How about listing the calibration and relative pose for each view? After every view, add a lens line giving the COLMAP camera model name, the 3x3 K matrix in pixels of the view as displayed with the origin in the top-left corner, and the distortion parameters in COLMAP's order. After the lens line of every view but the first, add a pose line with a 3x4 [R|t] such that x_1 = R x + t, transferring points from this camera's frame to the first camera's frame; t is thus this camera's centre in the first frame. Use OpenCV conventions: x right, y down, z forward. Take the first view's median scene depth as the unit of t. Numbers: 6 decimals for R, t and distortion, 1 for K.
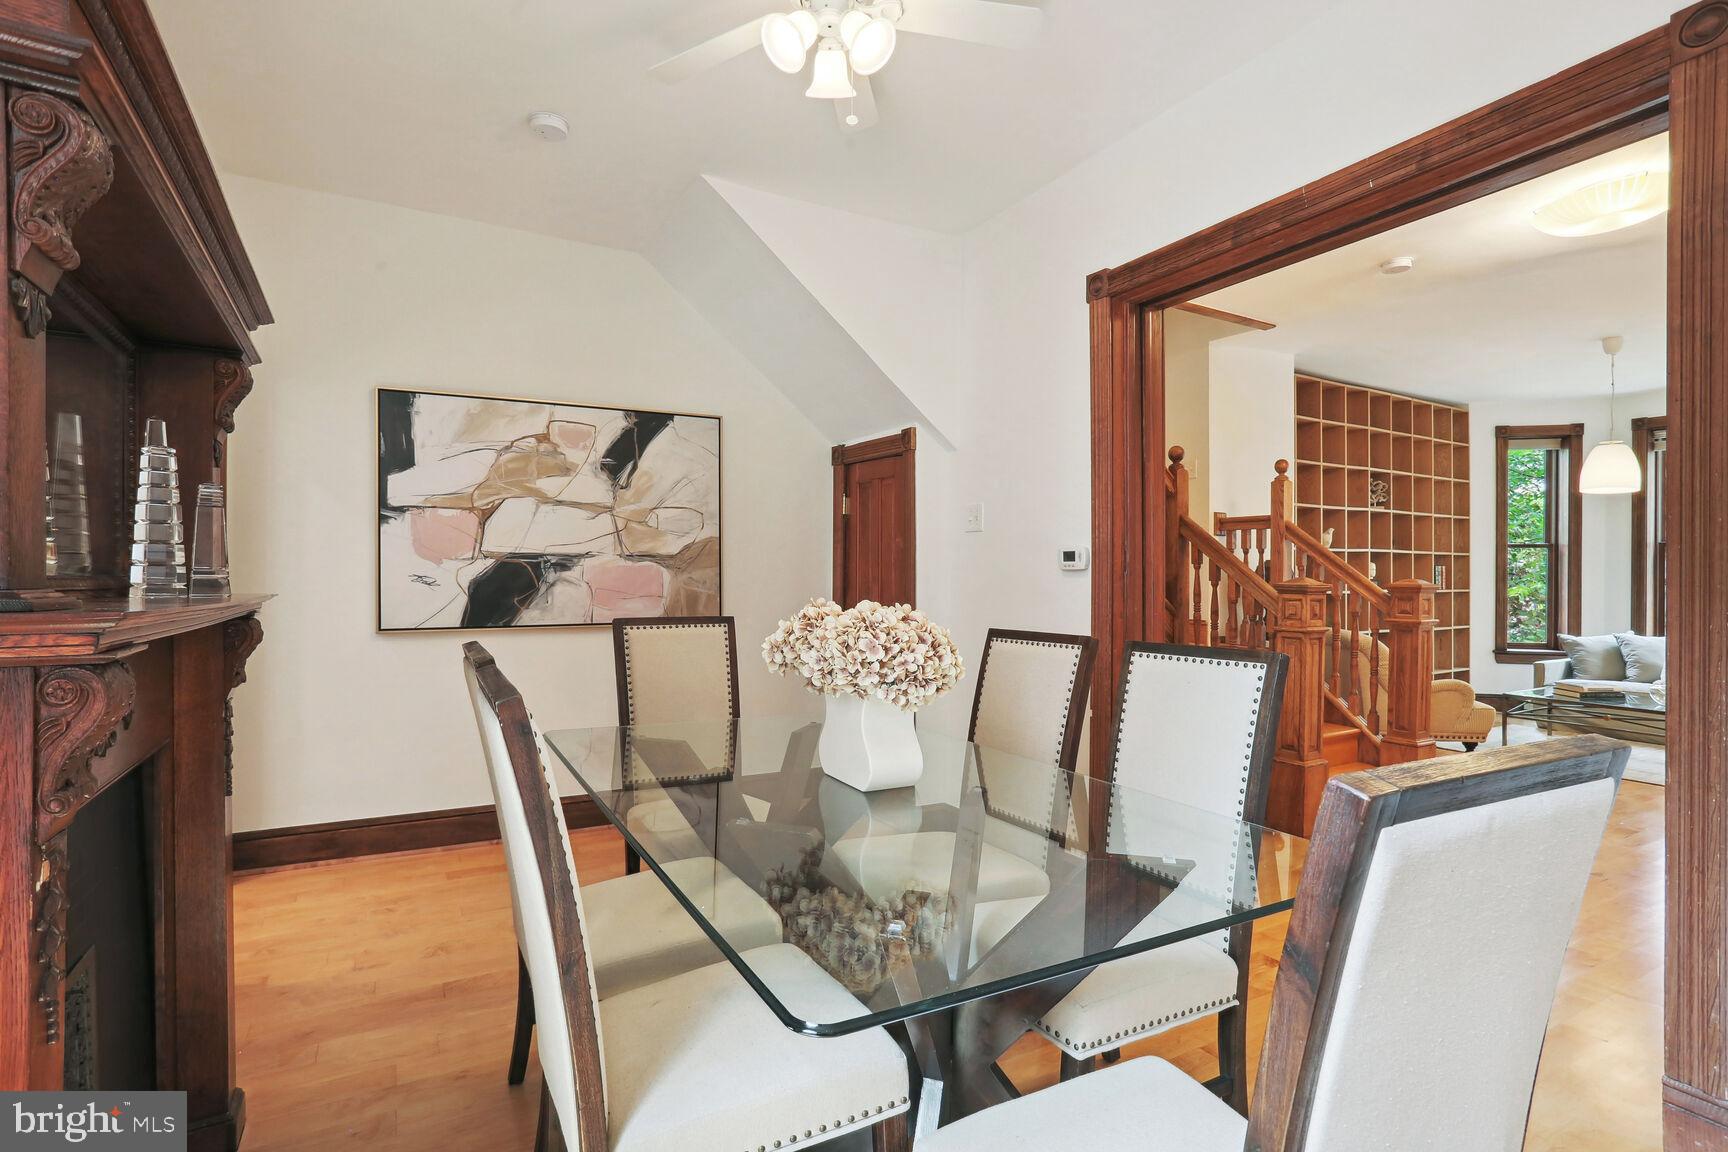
lens RADIAL K [[852.1, 0, 878.2], [0, 852.1, 577.6], [0, 0, 1]] dist [0.000823, 0.009980]
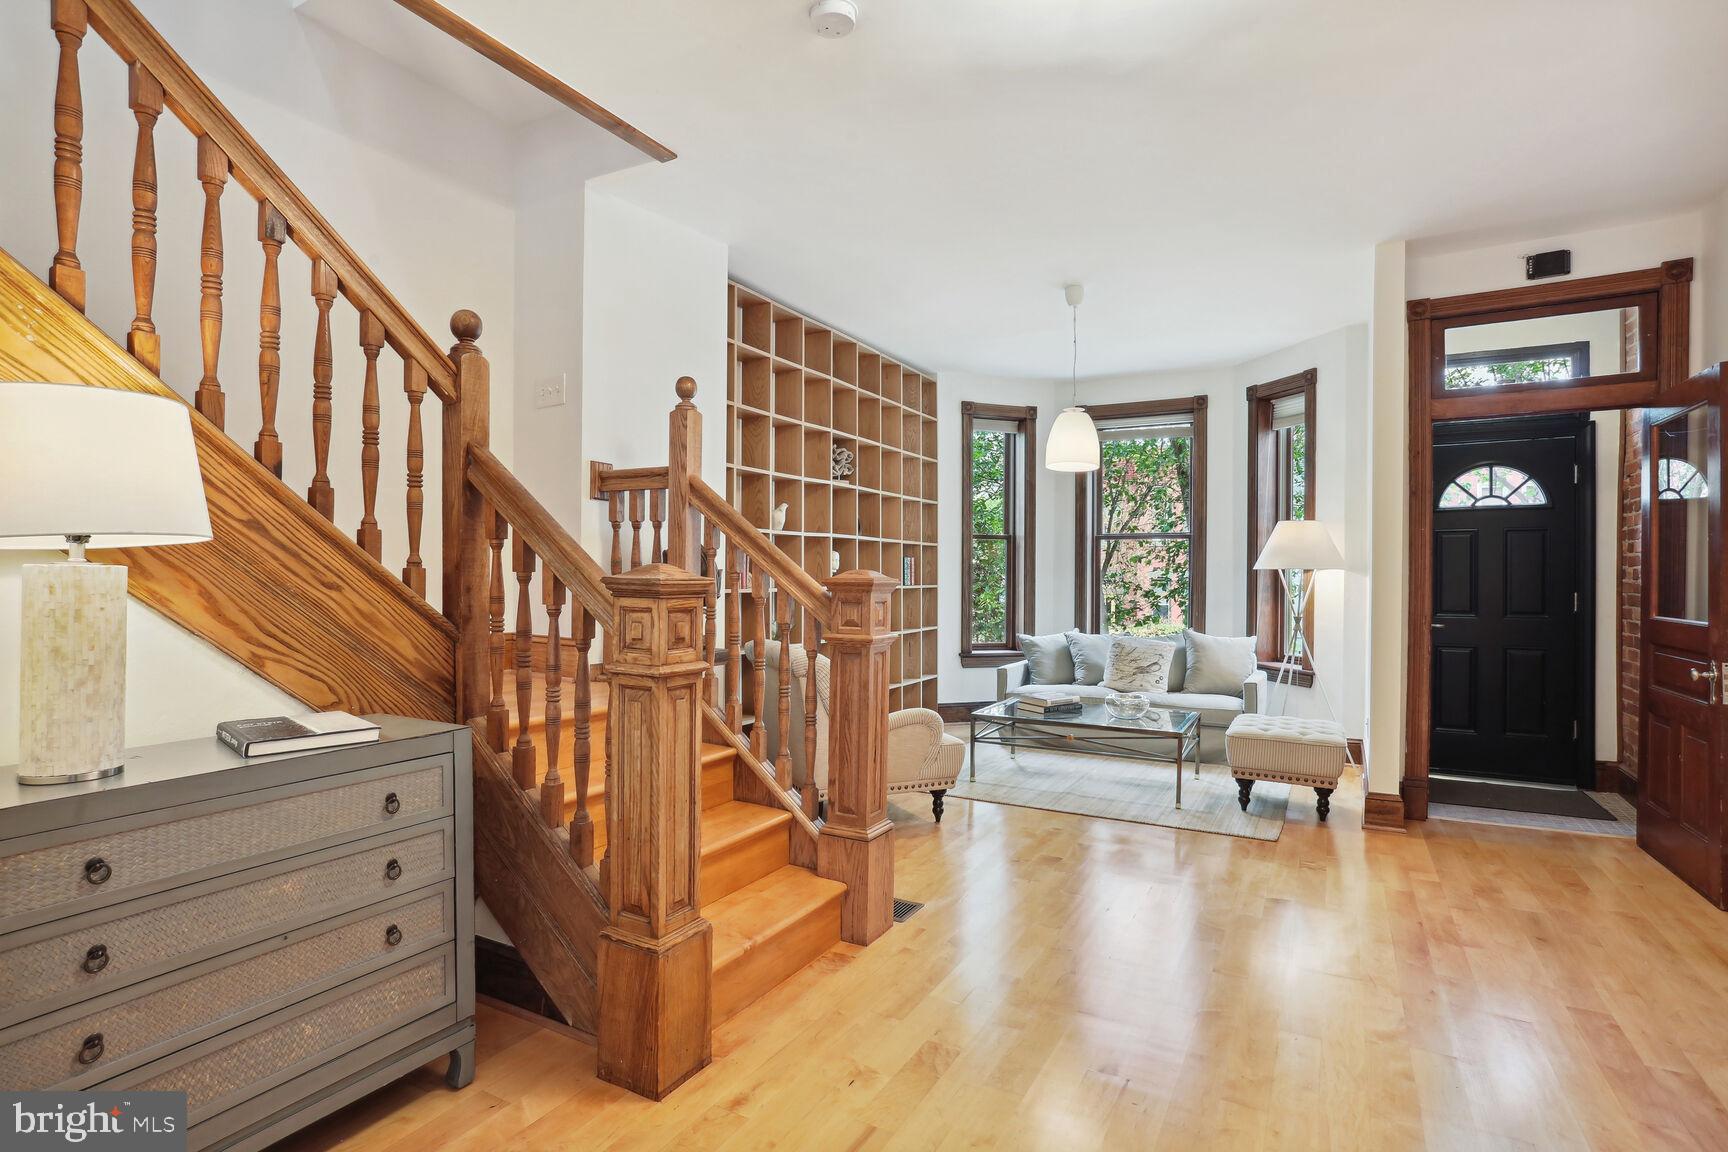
lens RADIAL K [[852.1, 0, 873.2], [0, 852.1, 580.8], [0, 0, 1]] dist [0.000823, 0.009980]
pose [[0.863348, -0.003422, 0.504597, 0.219644], [-0.000038, 0.999977, 0.006845, 0.003775], [-0.504608, -0.005929, 0.863328, 0.314970]]
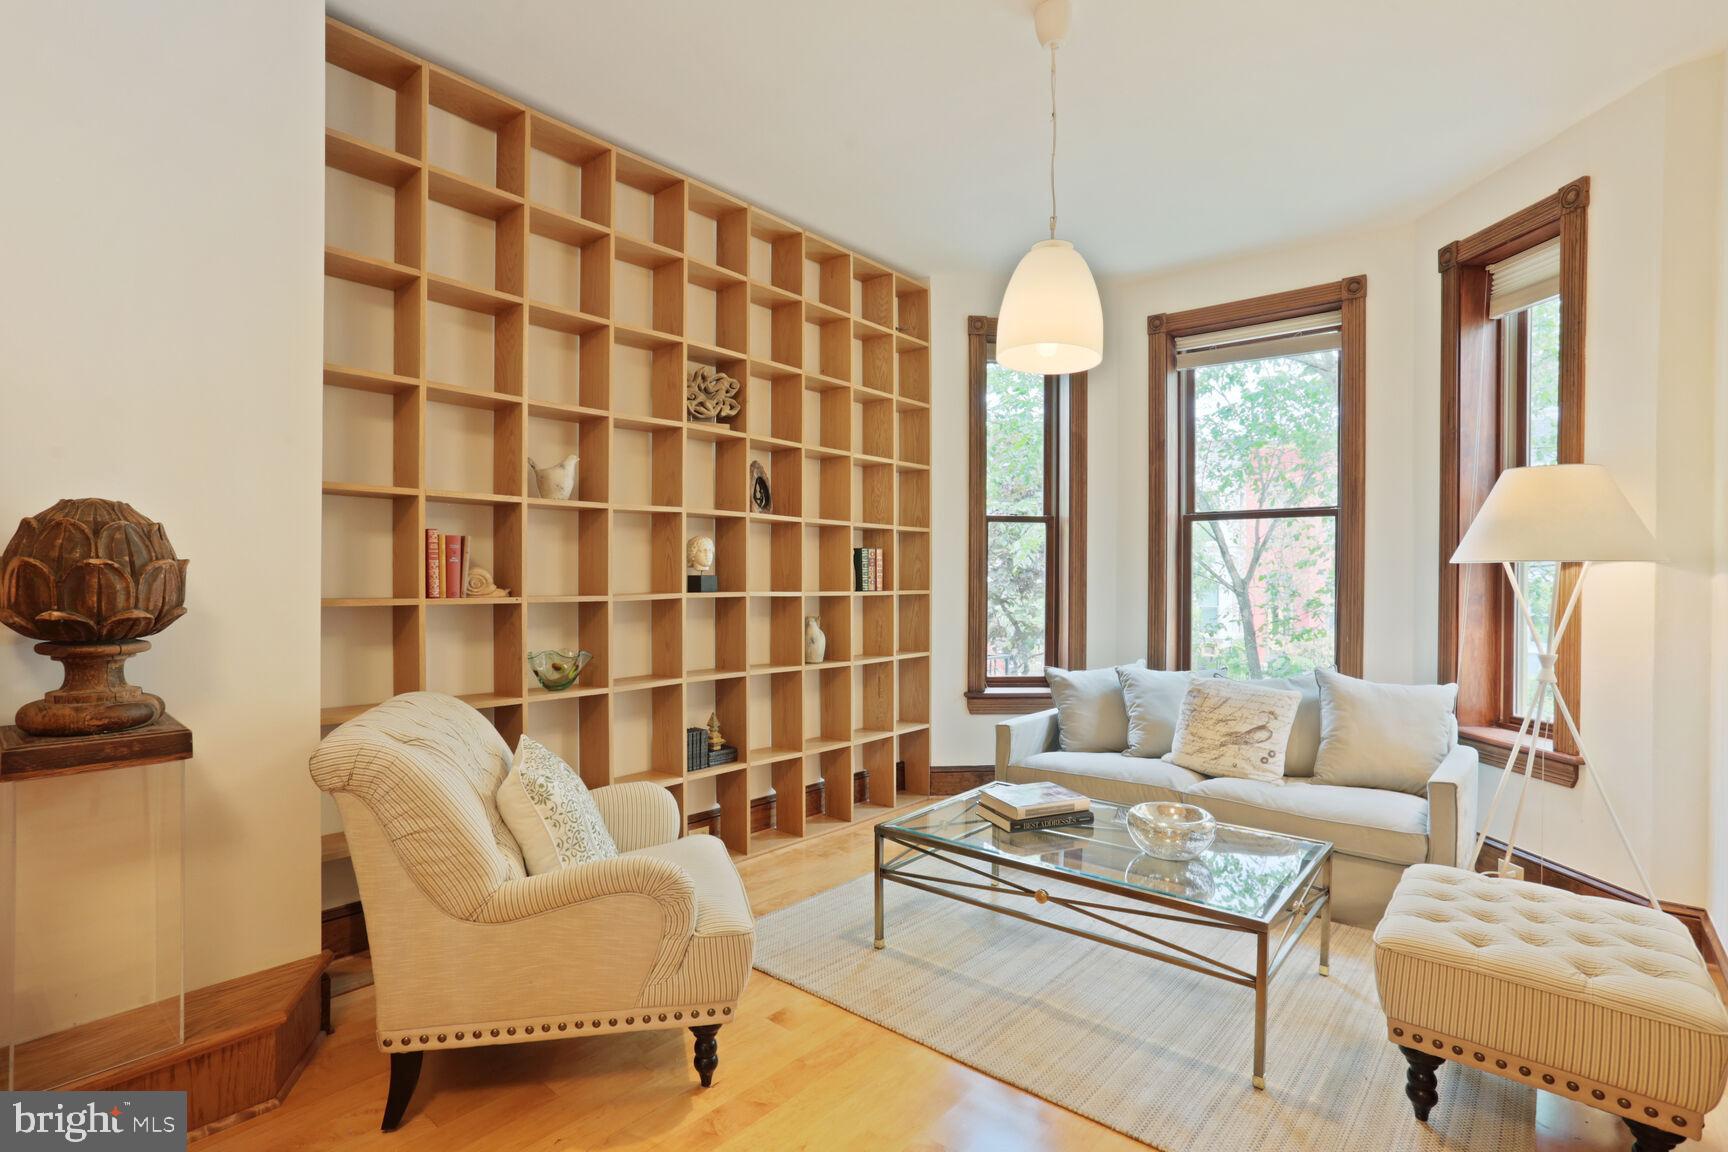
lens RADIAL K [[852.1, 0, 861.7], [0, 852.1, 581.1], [0, 0, 1]] dist [0.000823, 0.009980]
pose [[0.944276, -0.000898, 0.329154, 0.514149], [0.000666, 0.999999, 0.000818, 0.007362], [-0.329155, -0.000554, 0.944276, 0.519577]]
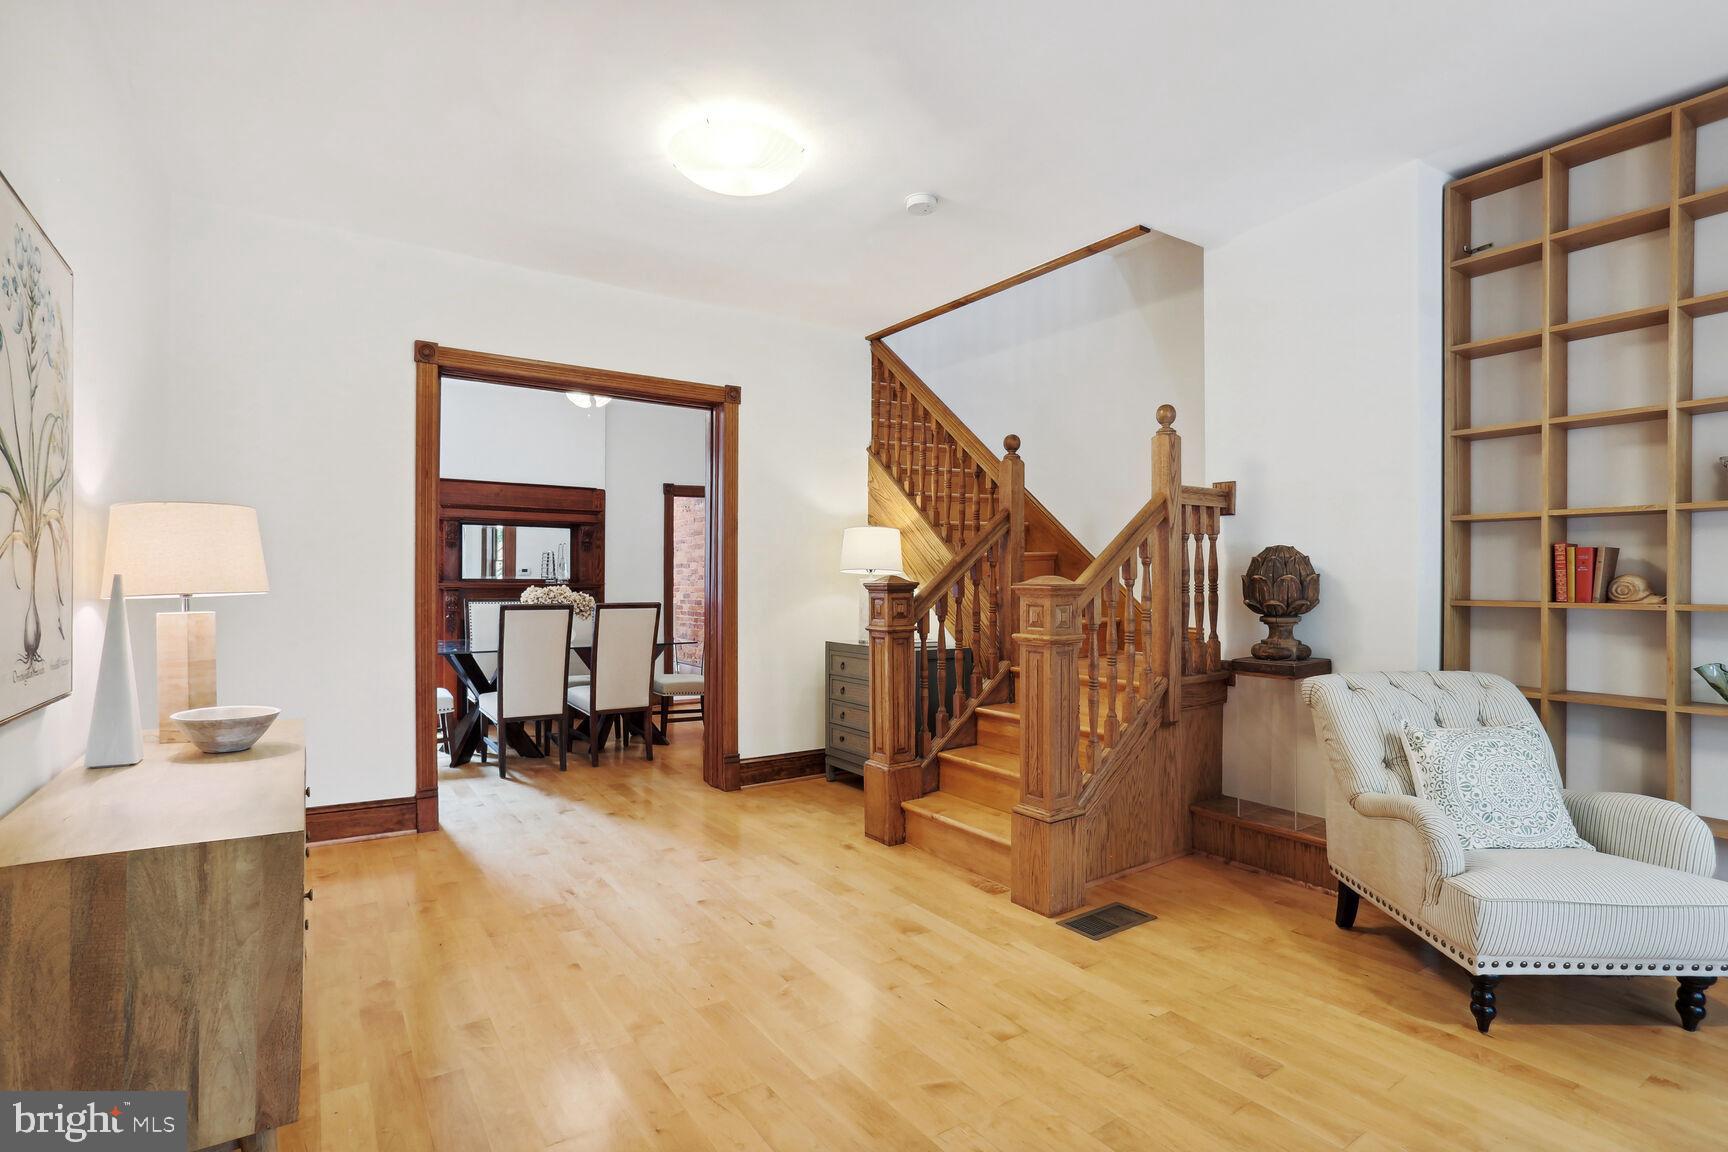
lens RADIAL K [[852.1, 0, 860.5], [0, 852.1, 580.6], [0, 0, 1]] dist [0.000823, 0.009980]
pose [[0.098674, 0.002018, -0.995118, 0.887300], [-0.002736, 0.999995, 0.001756, 0.003836], [0.995116, 0.002550, 0.098679, 0.538363]]
